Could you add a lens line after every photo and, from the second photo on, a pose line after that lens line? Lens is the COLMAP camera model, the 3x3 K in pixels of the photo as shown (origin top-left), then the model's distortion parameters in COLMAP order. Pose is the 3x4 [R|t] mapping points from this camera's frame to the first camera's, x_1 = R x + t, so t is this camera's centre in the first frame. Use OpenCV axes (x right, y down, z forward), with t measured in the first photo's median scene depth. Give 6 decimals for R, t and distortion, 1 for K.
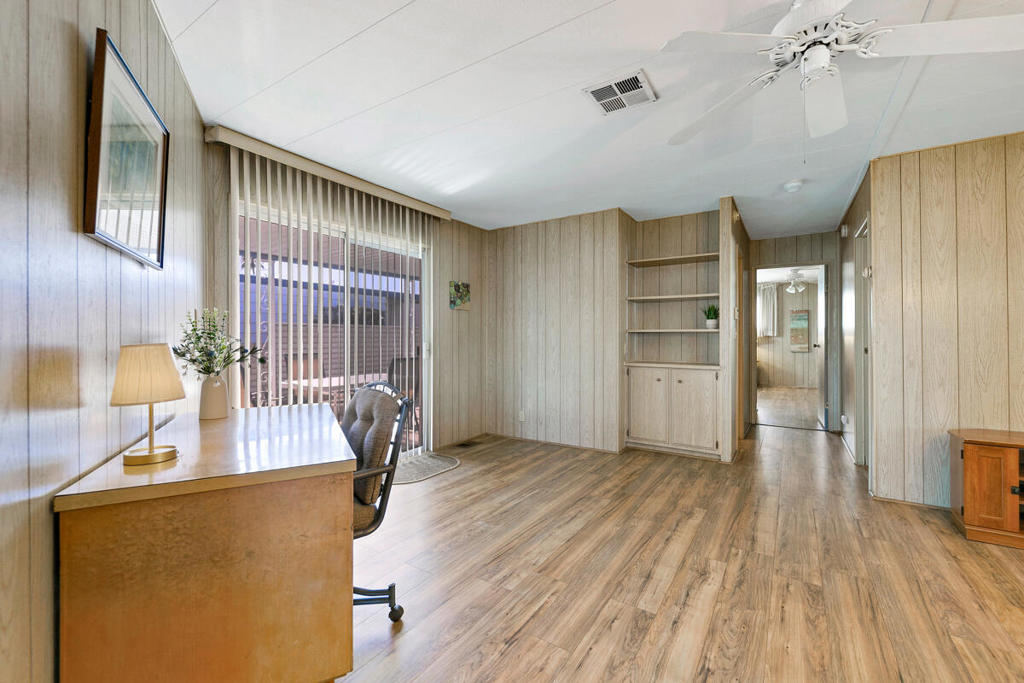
lens RADIAL K [[428.0, 0, 508.3], [0, 428.0, 340.3], [0, 0, 1]] dist [0.002442, -0.000780]
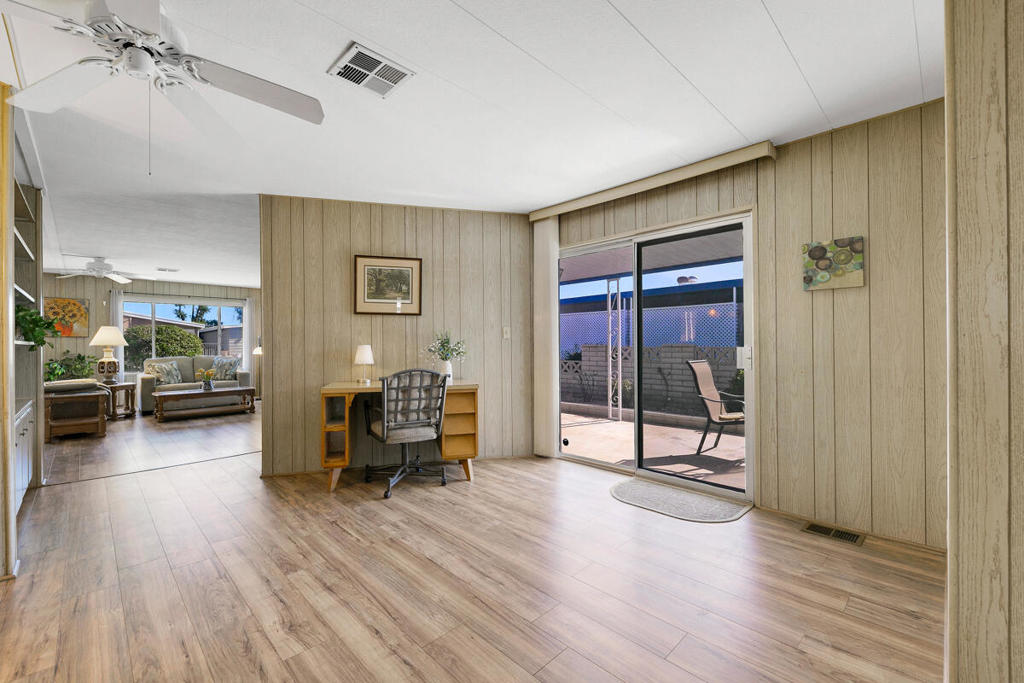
lens RADIAL K [[428.0, 0, 514.9], [0, 428.0, 341.3], [0, 0, 1]] dist [0.002442, -0.000780]
pose [[-0.200136, 0.003691, -0.979761, 0.939074], [0.003782, 0.999988, 0.002995, -0.010789], [0.979761, -0.003106, -0.200147, 1.265089]]
